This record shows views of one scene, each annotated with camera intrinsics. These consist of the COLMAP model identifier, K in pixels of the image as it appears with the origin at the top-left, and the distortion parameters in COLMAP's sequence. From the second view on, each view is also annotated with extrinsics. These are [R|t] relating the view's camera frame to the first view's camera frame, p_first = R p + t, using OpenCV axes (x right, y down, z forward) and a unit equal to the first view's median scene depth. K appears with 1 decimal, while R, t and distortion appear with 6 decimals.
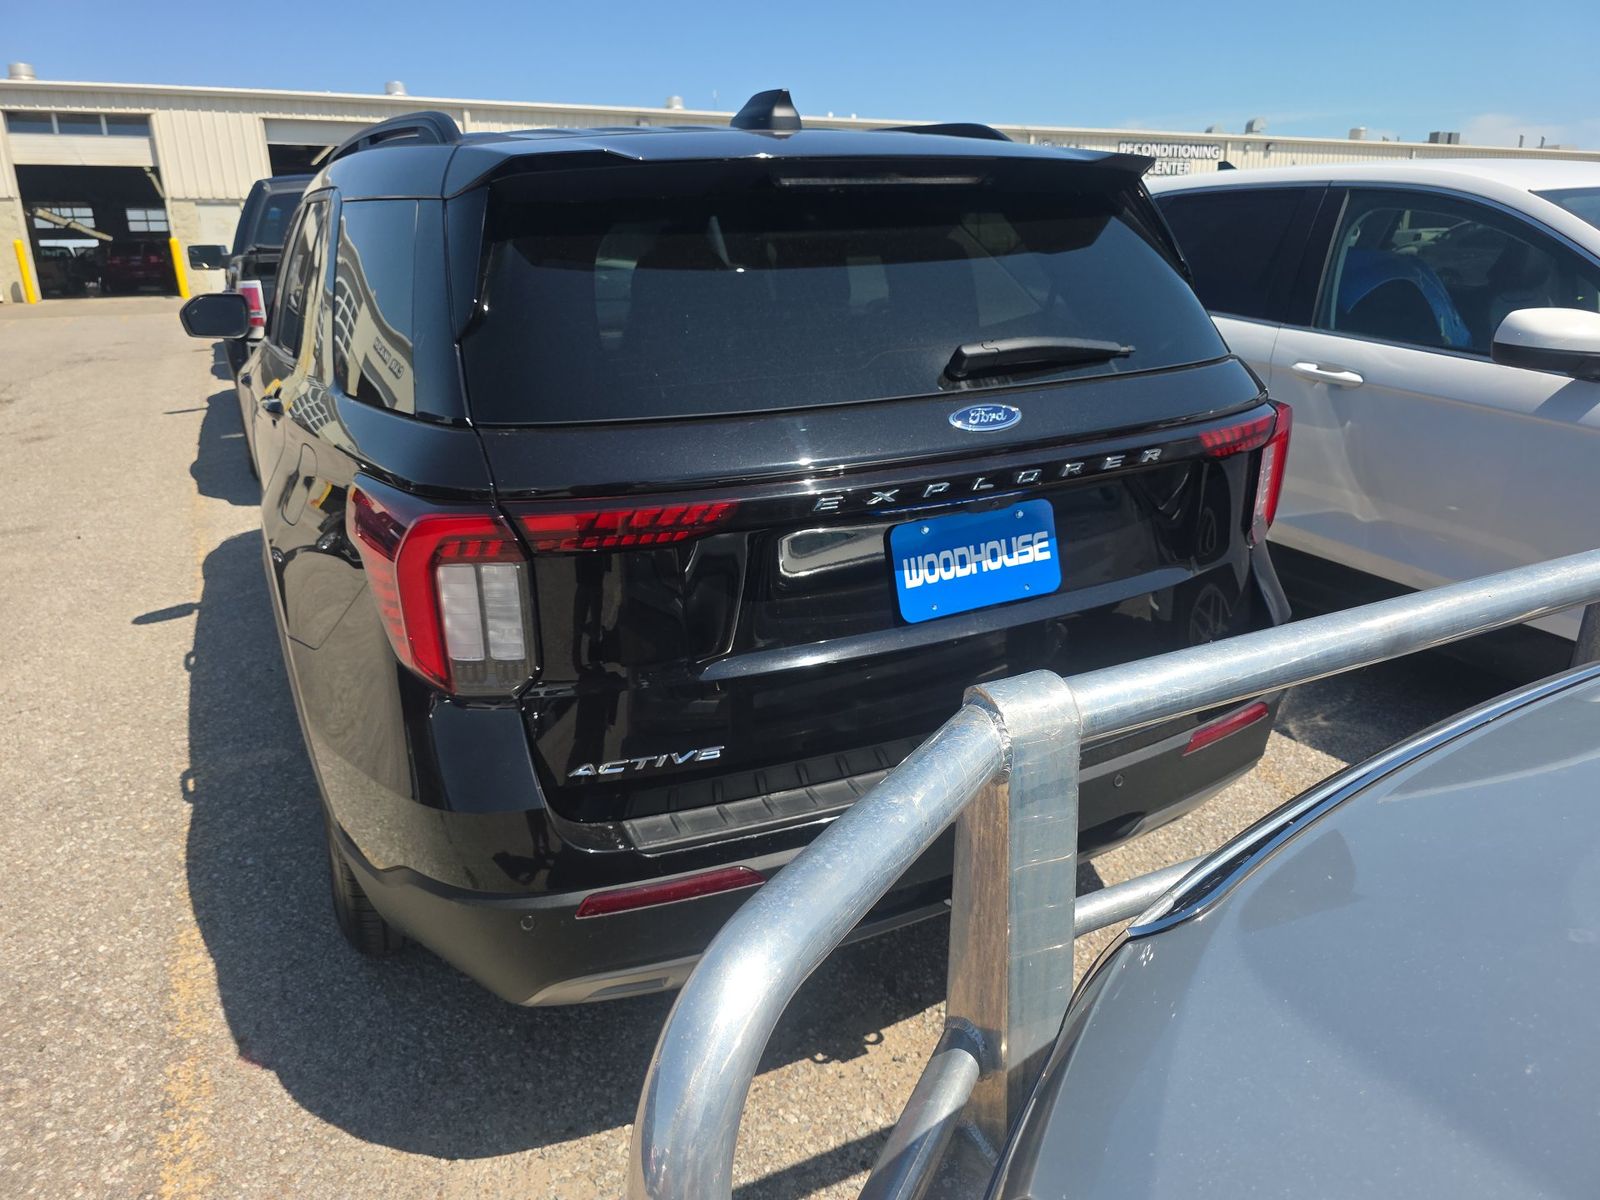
lens RADIAL K [[1057.4, 0, 805.4], [0, 1057.4, 600.3], [0, 0, 1]] dist [0.030350, -0.032875]
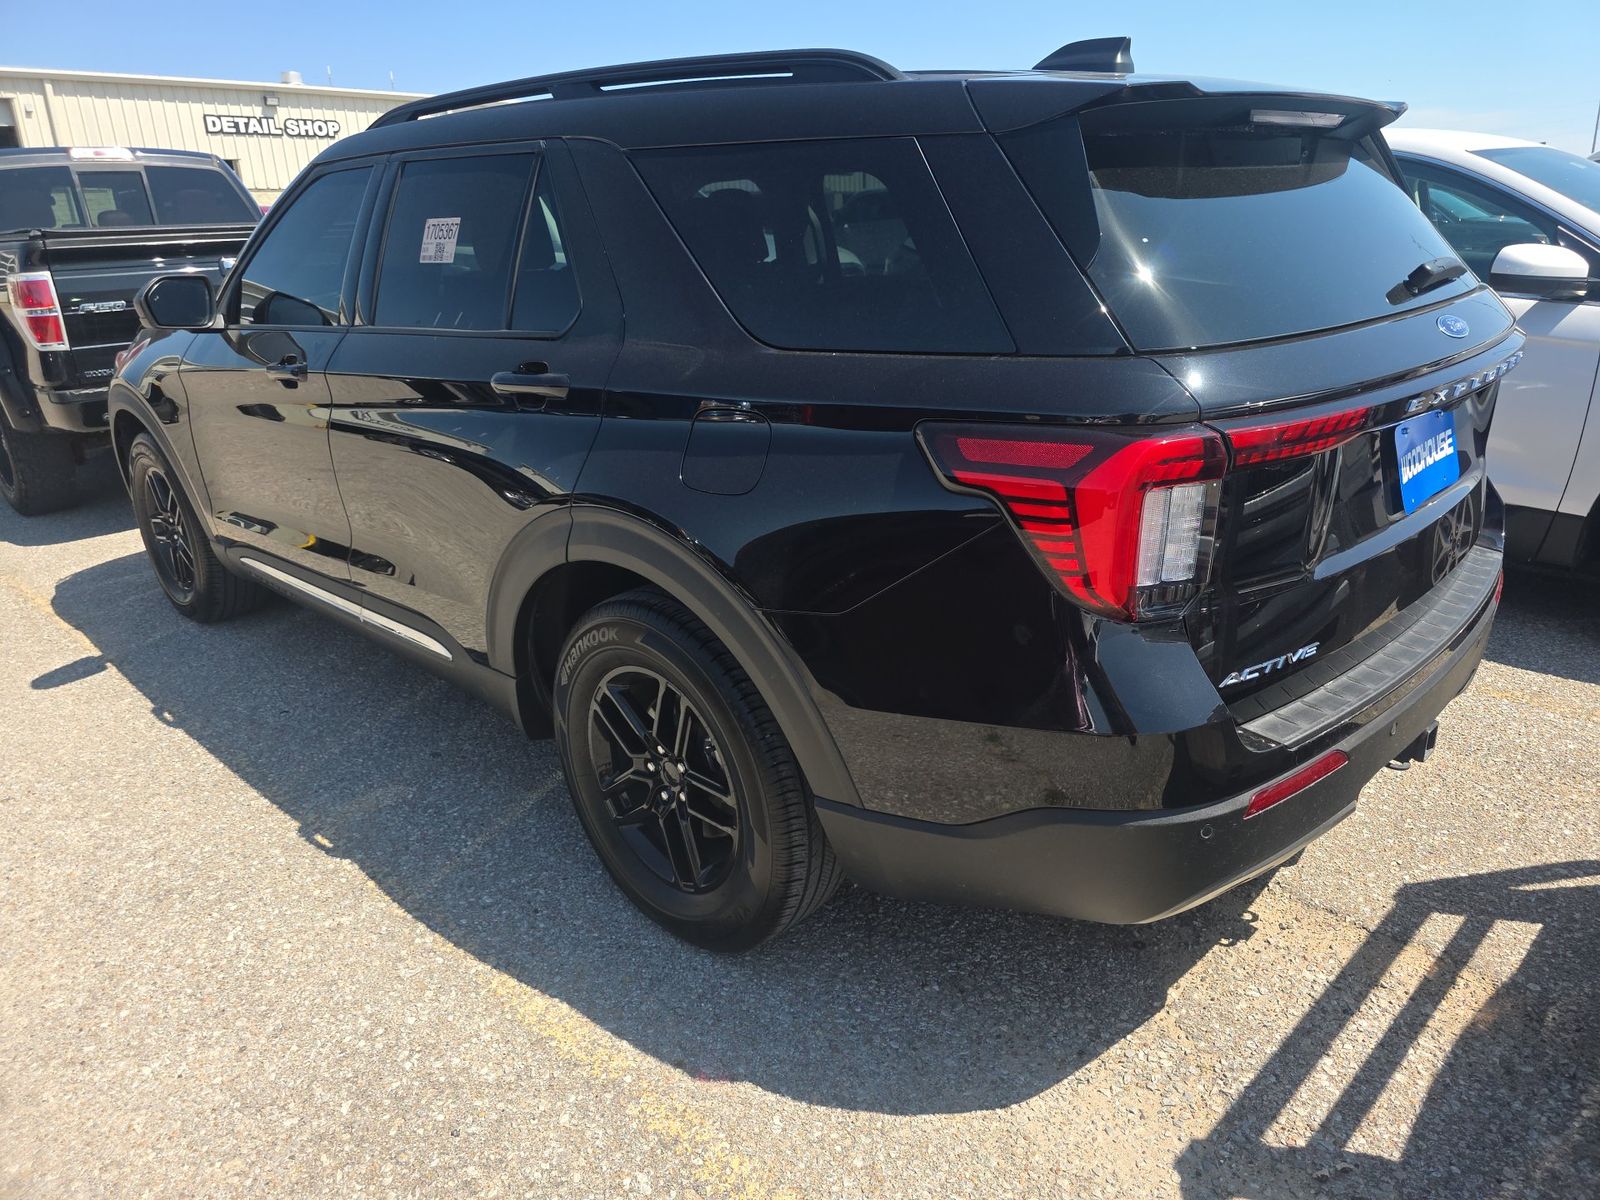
lens RADIAL K [[1057.4, 0, 805.4], [0, 1057.4, 600.3], [0, 0, 1]] dist [0.030350, -0.032875]
pose [[0.946276, -0.122862, 0.299111, -0.643782], [0.119459, 0.992395, 0.029707, 0.001261], [-0.300486, 0.007620, 0.953756, 0.087086]]
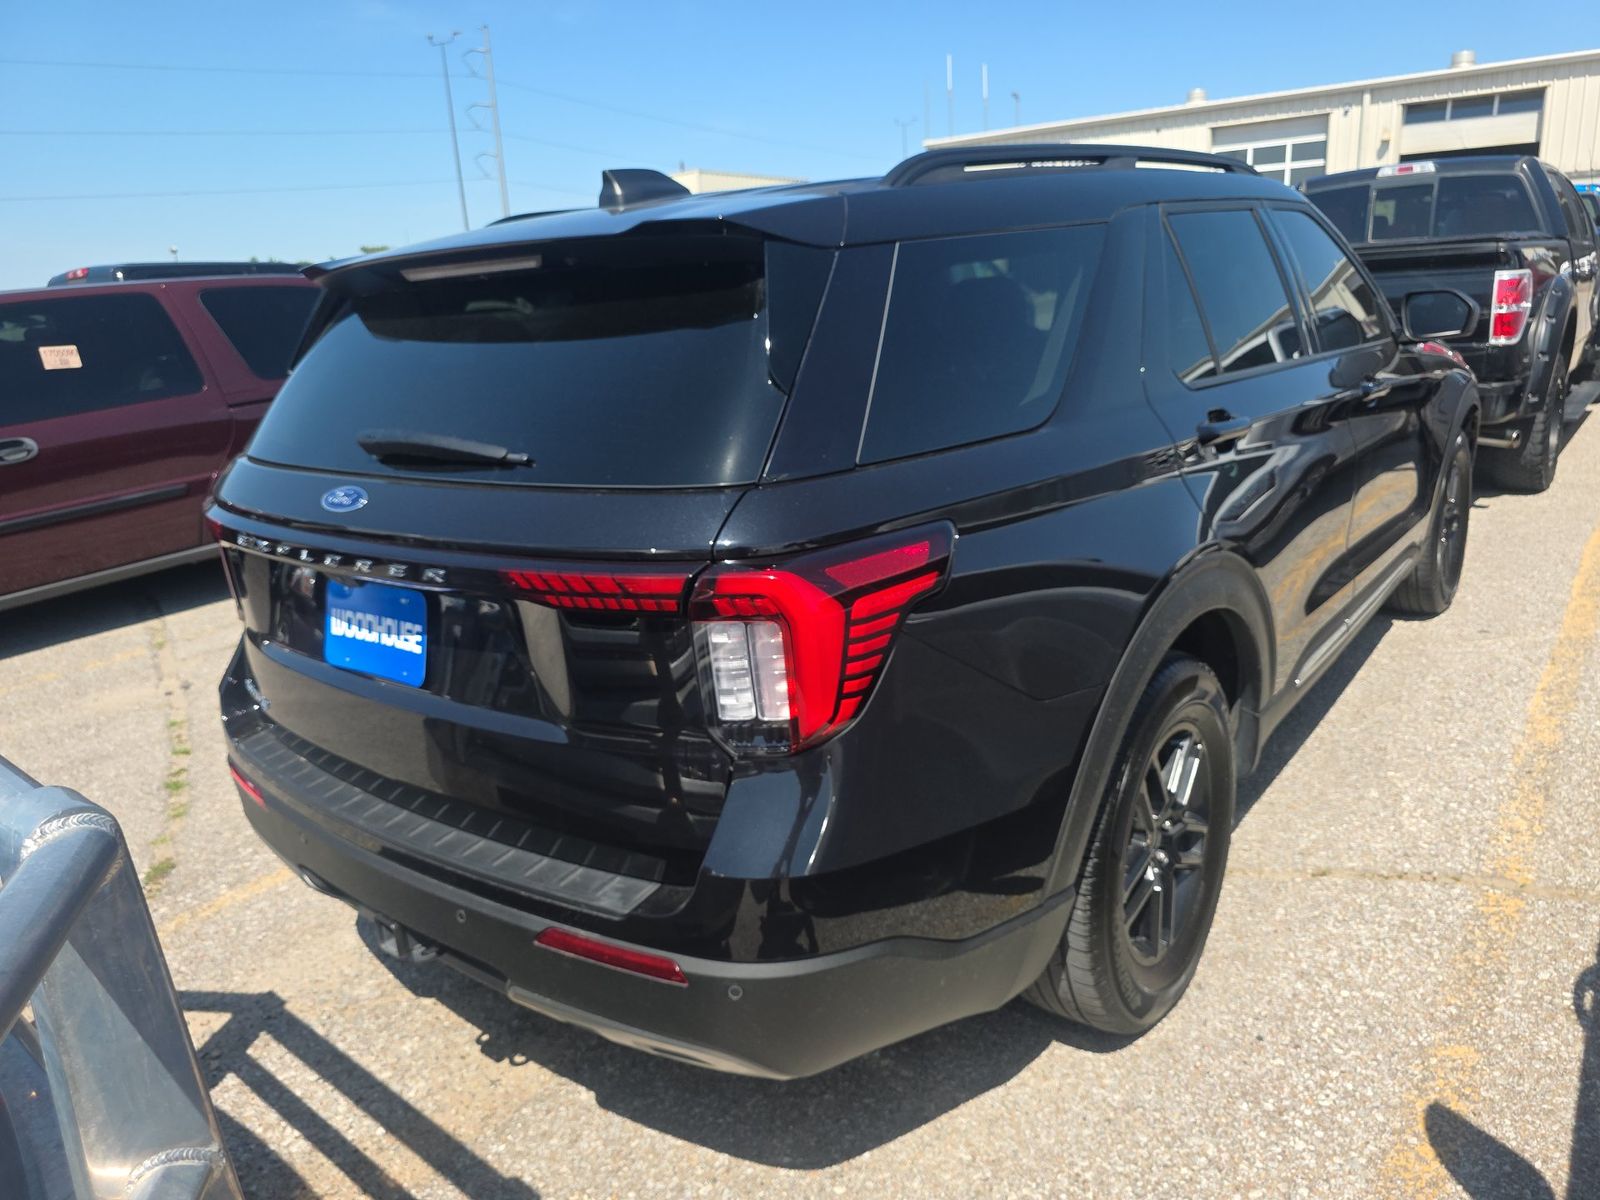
lens RADIAL K [[1057.4, 0, 805.4], [0, 1057.4, 600.3], [0, 0, 1]] dist [0.030350, -0.032875]
pose [[0.437200, 0.249587, -0.864038, 0.973322], [-0.233400, 0.959293, 0.159003, -0.259515], [0.868551, 0.132151, 0.477657, 0.665983]]
